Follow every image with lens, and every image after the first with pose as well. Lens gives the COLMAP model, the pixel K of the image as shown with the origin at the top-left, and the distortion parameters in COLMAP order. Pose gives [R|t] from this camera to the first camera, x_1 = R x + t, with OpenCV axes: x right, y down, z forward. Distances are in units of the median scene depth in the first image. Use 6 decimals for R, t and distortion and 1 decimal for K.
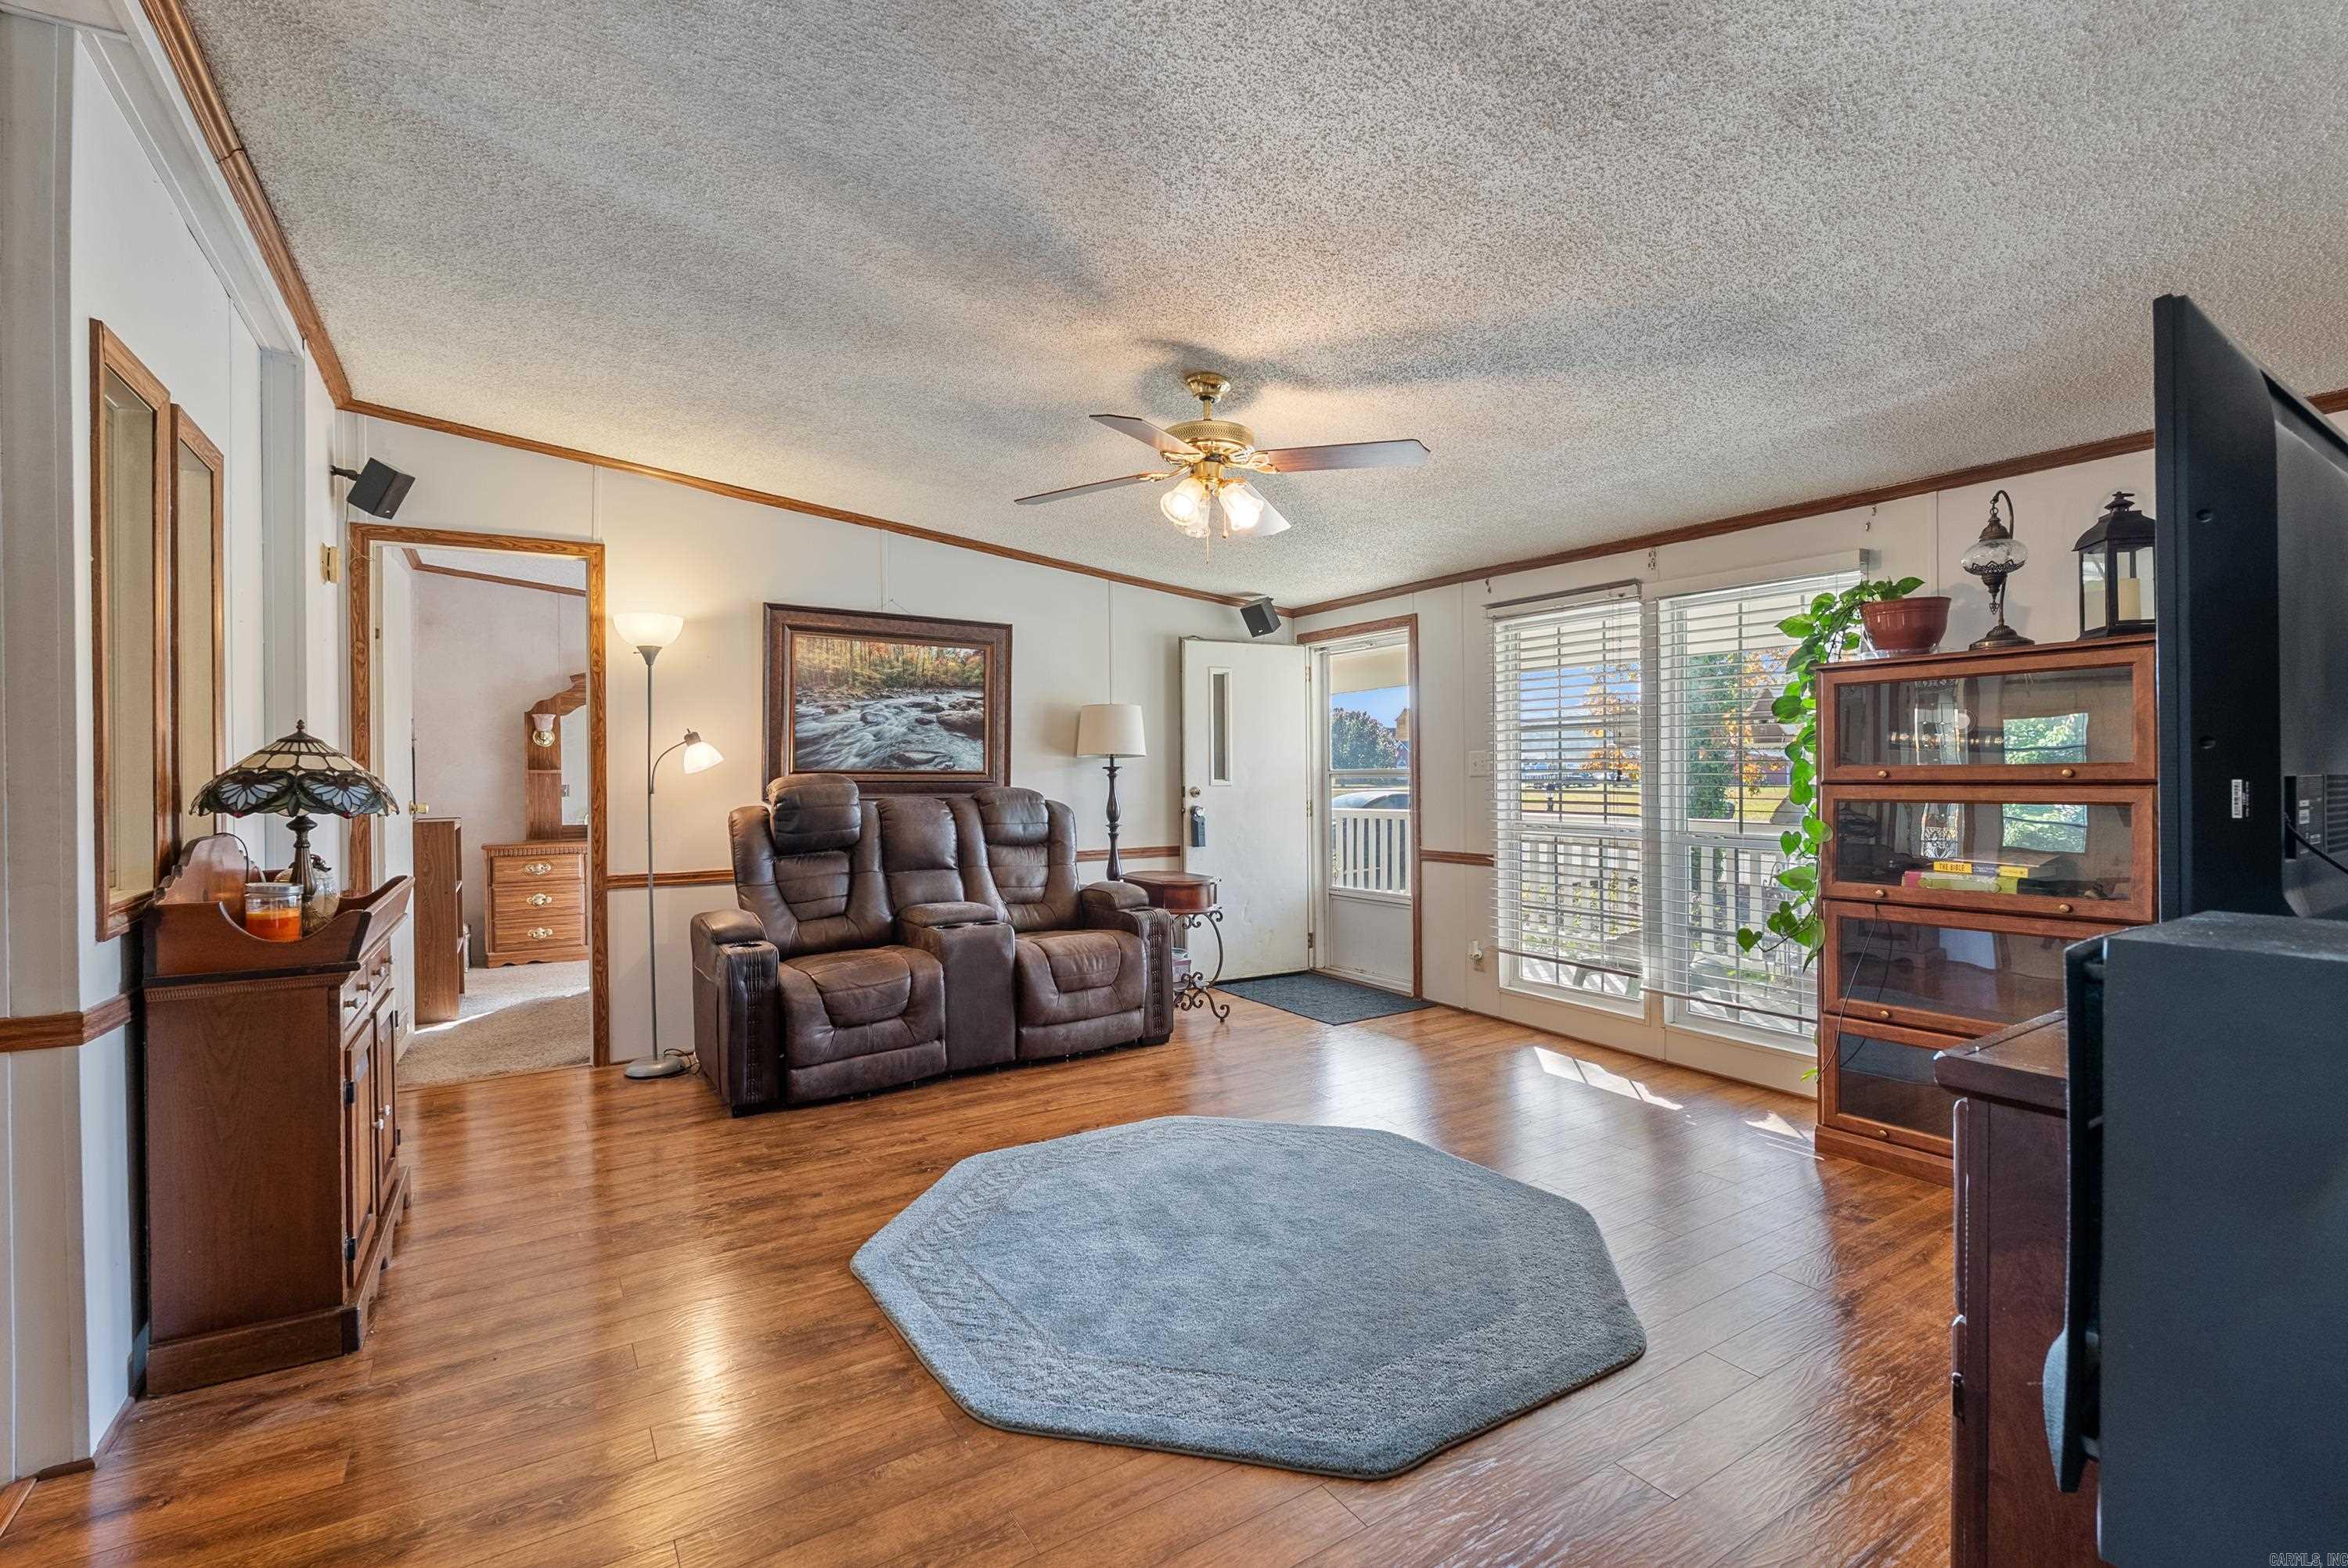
lens RADIAL K [[1040.4, 0, 1163.9], [0, 1040.4, 780.2], [0, 0, 1]] dist [-0.006985, 0.000942]
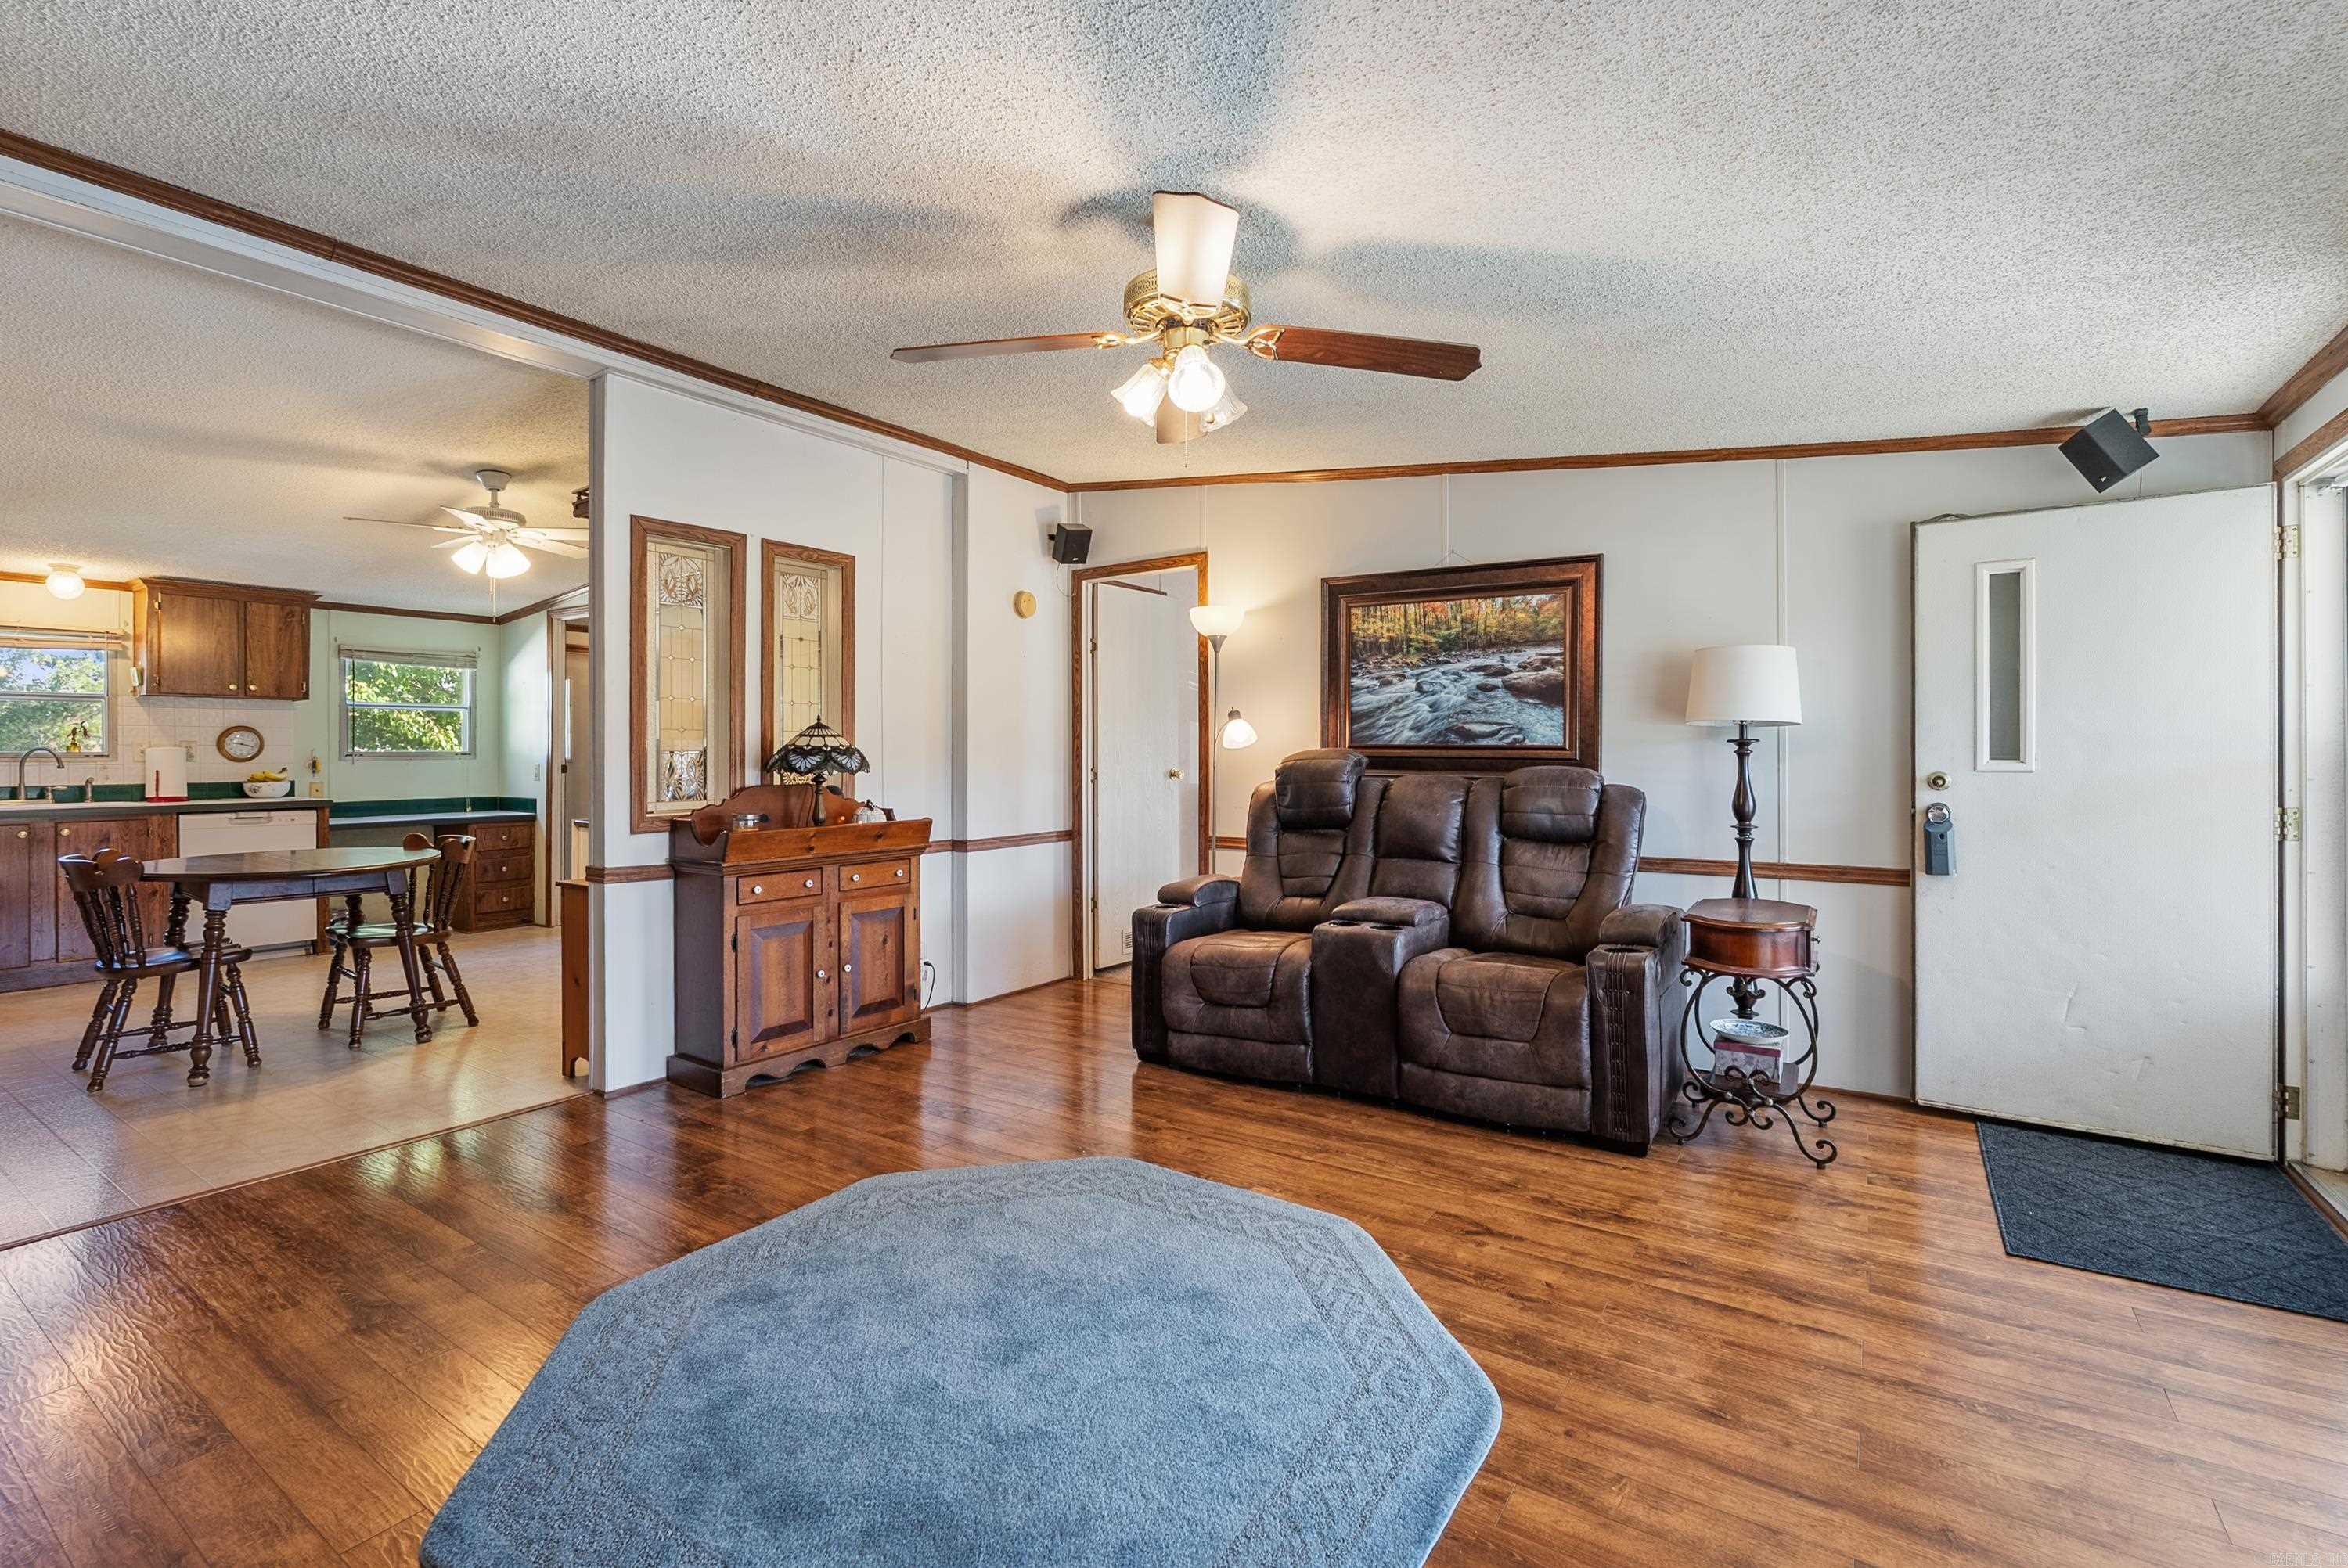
lens RADIAL K [[1040.4, 0, 1169.9], [0, 1040.4, 756.7], [0, 0, 1]] dist [-0.006985, 0.000942]
pose [[0.410802, 0.008437, -0.911685, 0.515755], [-0.006884, 0.999957, 0.006152, -0.003881], [0.911698, 0.003749, 0.410843, 0.492113]]
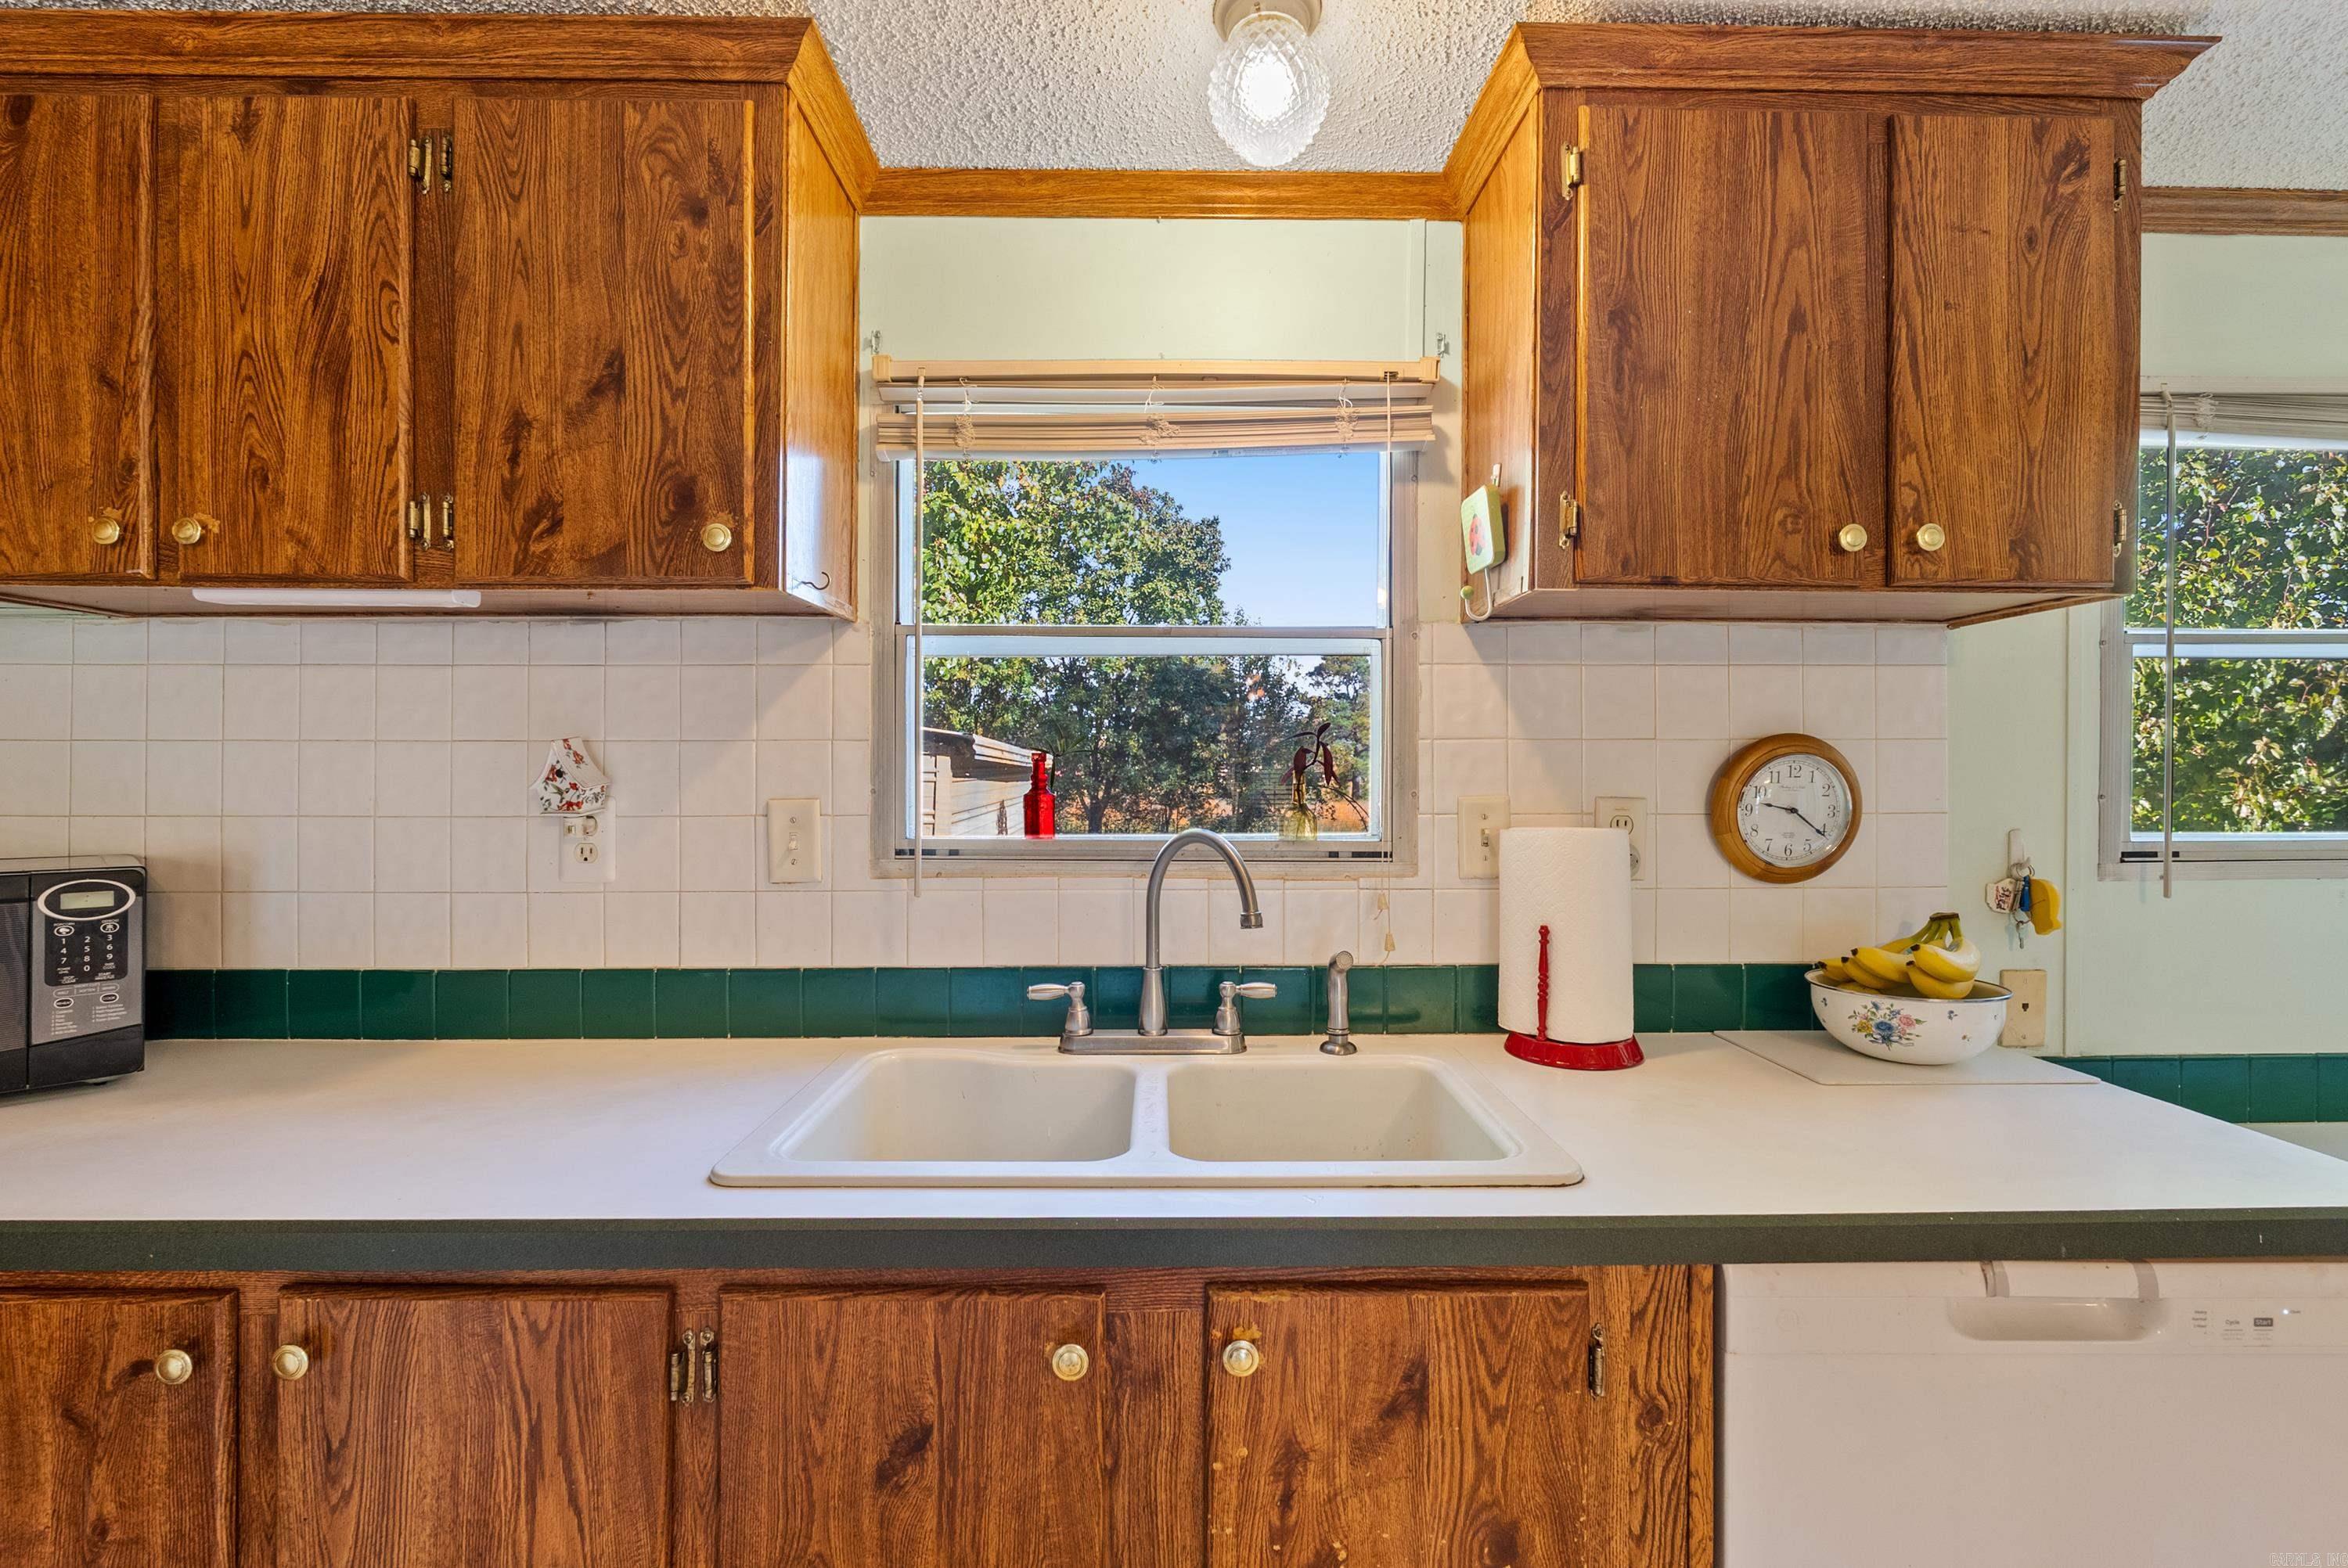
lens RADIAL K [[1040.4, 0, 1176.4], [0, 1040.4, 772.6], [0, 0, 1]] dist [-0.006985, 0.000942]
pose [[-0.506968, 0.007277, -0.861934, -0.969507], [-0.005455, 0.999917, 0.011650, -0.019329], [0.861948, 0.010608, -0.506886, -0.112106]]
